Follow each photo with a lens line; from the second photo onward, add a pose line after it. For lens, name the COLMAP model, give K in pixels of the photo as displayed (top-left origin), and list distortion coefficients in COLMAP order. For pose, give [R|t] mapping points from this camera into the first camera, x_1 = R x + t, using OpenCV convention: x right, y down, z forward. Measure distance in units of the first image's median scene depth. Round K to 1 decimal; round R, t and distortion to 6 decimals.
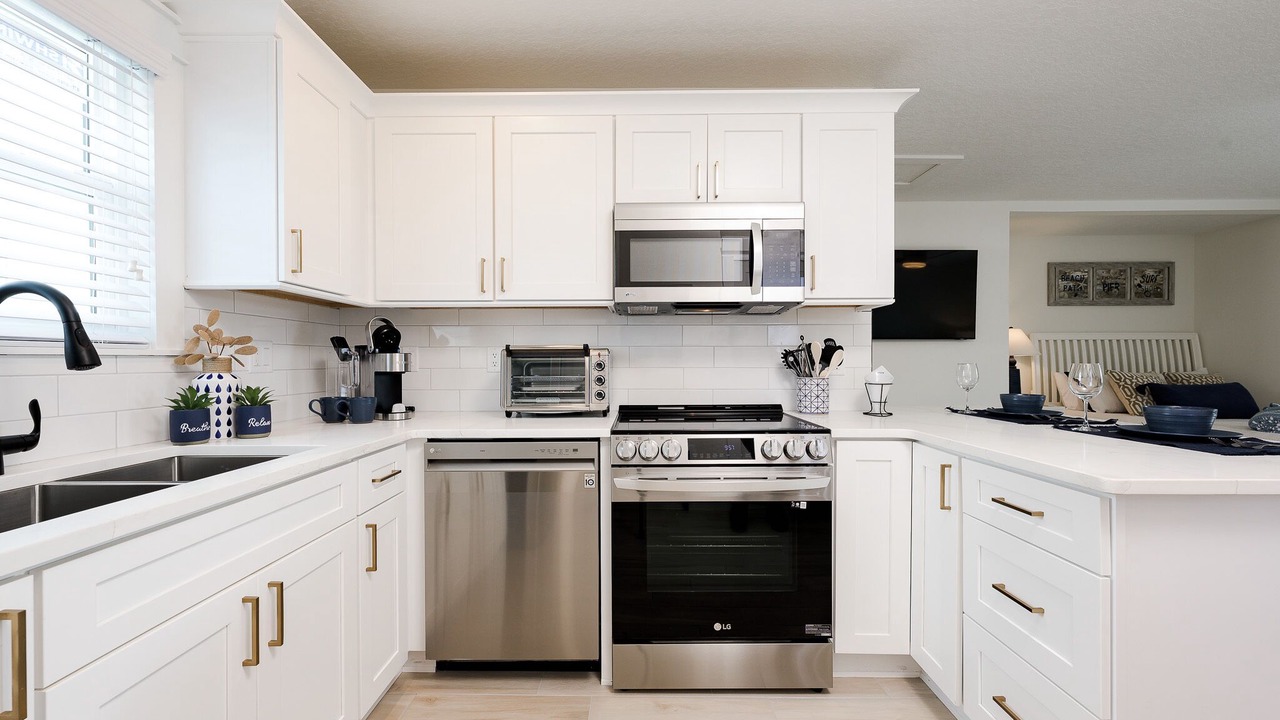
lens RADIAL K [[504.1, 0, 636.8], [0, 504.1, 365.4], [0, 0, 1]] dist [0.001957, 0.000096]
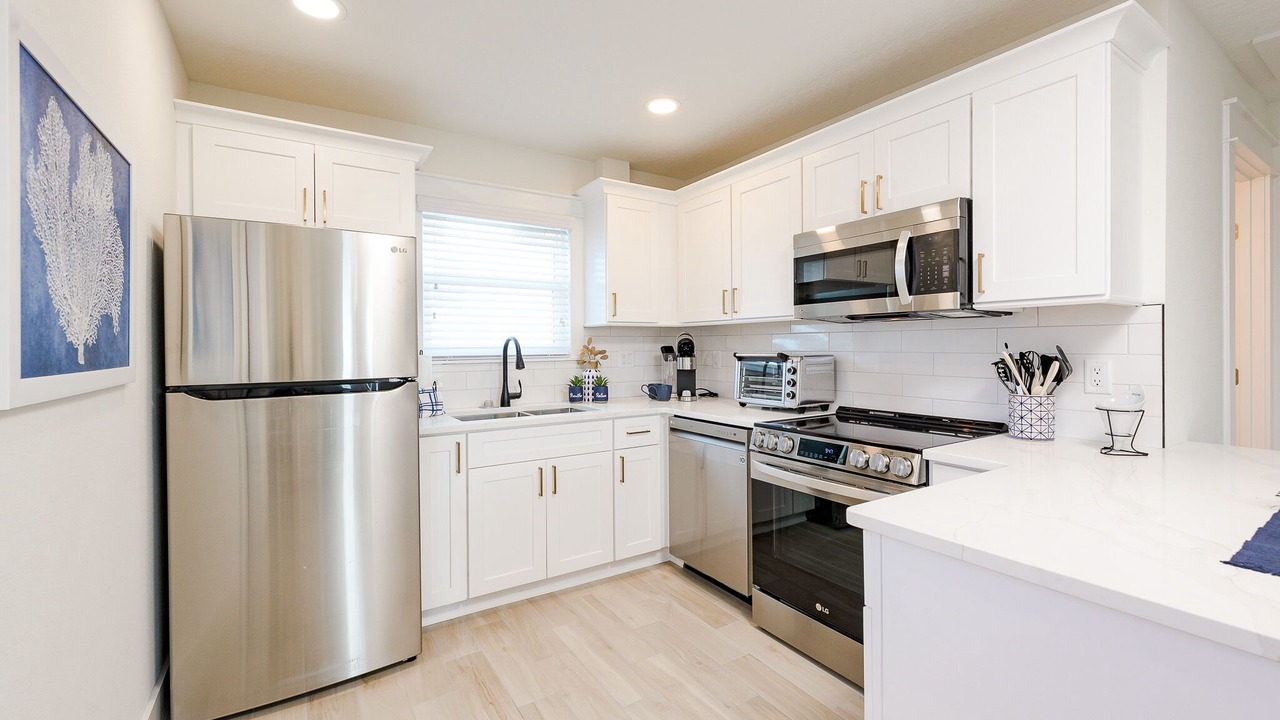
lens RADIAL K [[533.2, 0, 639.7], [0, 533.2, 347.6], [0, 0, 1]] dist [0.000195, -0.000058]
pose [[0.548054, 0.002361, -0.836440, 0.937466], [-0.001462, 0.999997, 0.001865, -0.066765], [0.836442, 0.000201, 0.548056, 0.005518]]
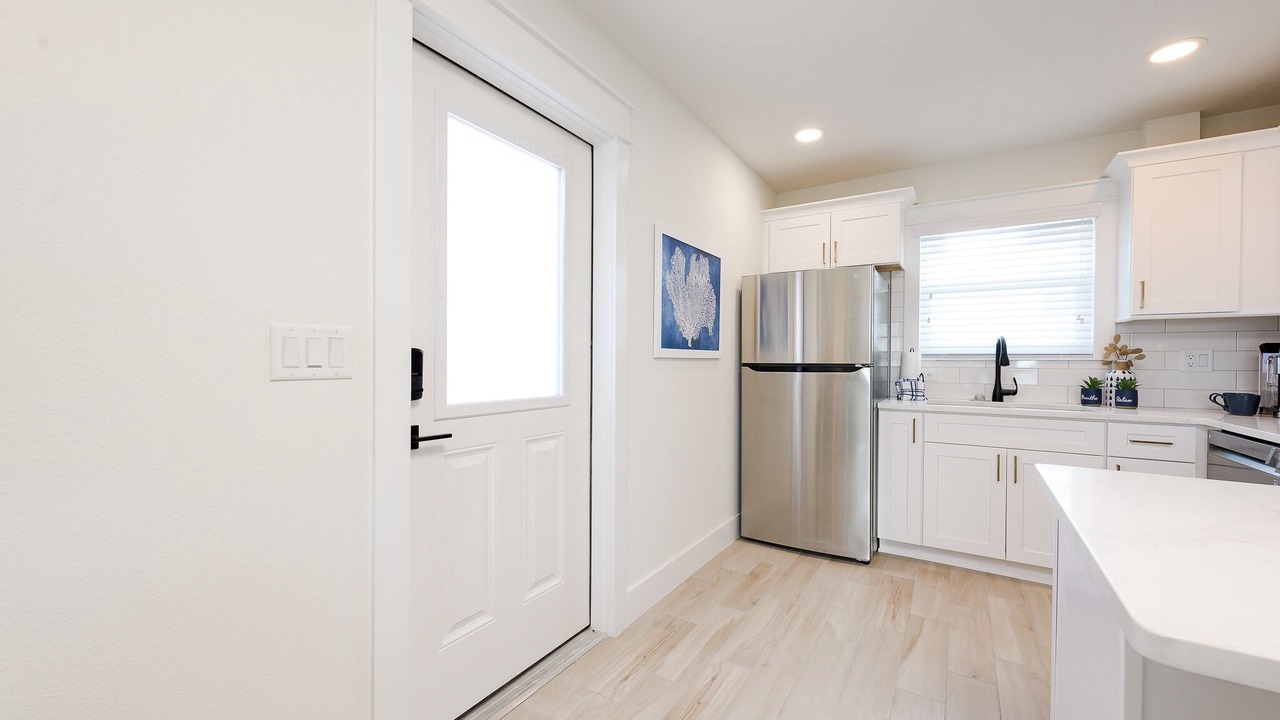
lens RADIAL K [[504.1, 0, 636.8], [0, 504.1, 365.4], [0, 0, 1]] dist [0.001957, 0.000096]
pose [[-0.531999, 0.010410, -0.846681, 1.406162], [-0.010504, 0.999766, 0.018892, -0.015746], [0.846680, 0.018945, -0.531765, 0.465321]]
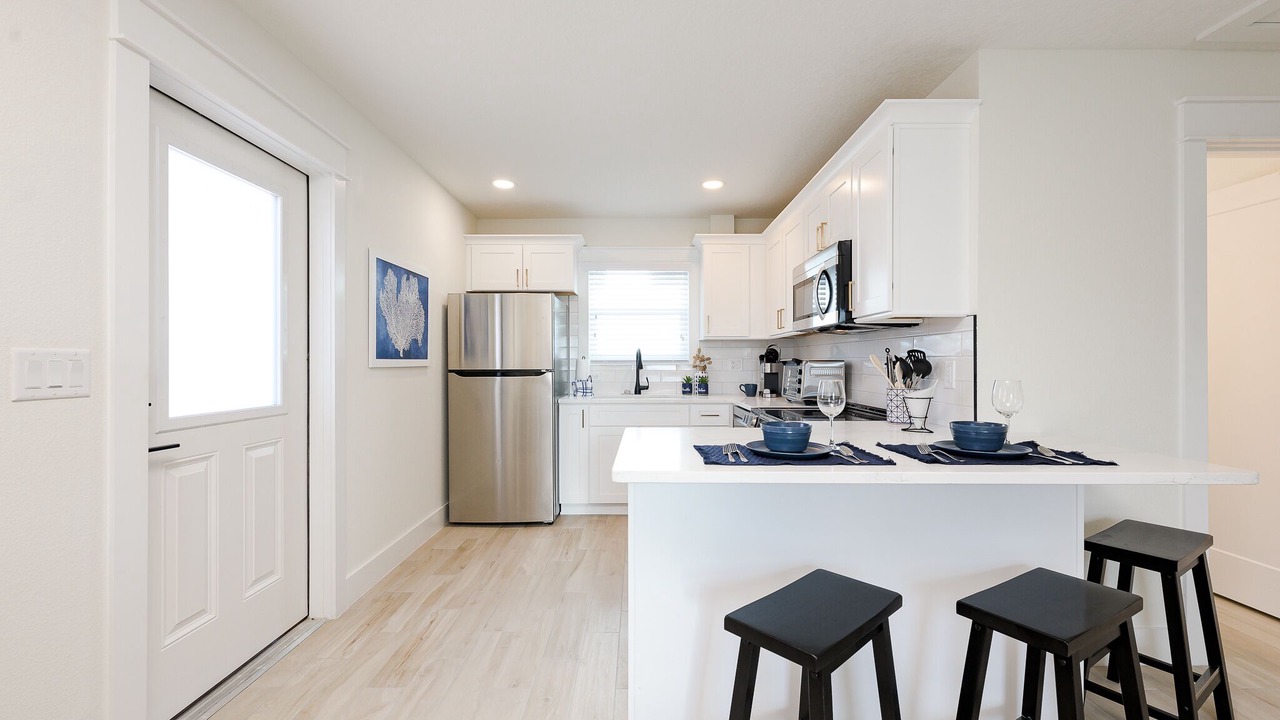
lens RADIAL K [[520.7, 0, 641.1], [0, 520.7, 362.3], [0, 0, 1]] dist [0.001546, 0.000071]
pose [[0.012513, 0.005266, -0.999908, 1.809028], [-0.007394, 0.999959, 0.005173, -0.041262], [0.999894, 0.007329, 0.012551, 0.581933]]
